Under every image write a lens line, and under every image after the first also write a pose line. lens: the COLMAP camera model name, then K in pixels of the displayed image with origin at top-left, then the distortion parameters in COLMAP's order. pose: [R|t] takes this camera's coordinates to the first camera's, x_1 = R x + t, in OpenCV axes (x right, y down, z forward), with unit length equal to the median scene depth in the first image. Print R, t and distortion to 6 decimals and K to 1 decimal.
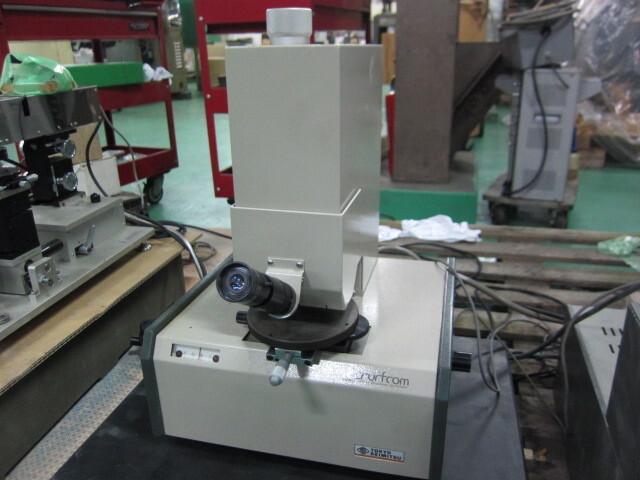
lens RADIAL K [[536.9, 0, 318.6], [0, 536.9, 241.7], [0, 0, 1]] dist [-0.054076, 0.018036]
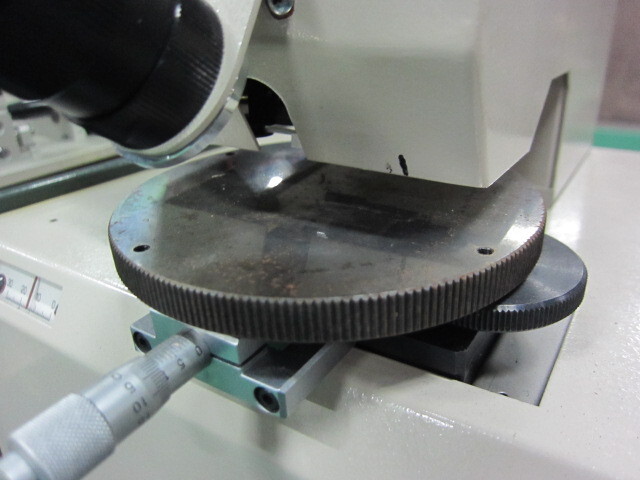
lens RADIAL K [[536.9, 0, 318.6], [0, 536.9, 241.7], [0, 0, 1]] dist [-0.054076, 0.018036]
pose [[0.949128, 0.126187, -0.288502, 0.018274], [-0.106447, 0.990833, 0.083181, 0.050303], [0.296354, -0.048239, 0.953859, 0.280913]]
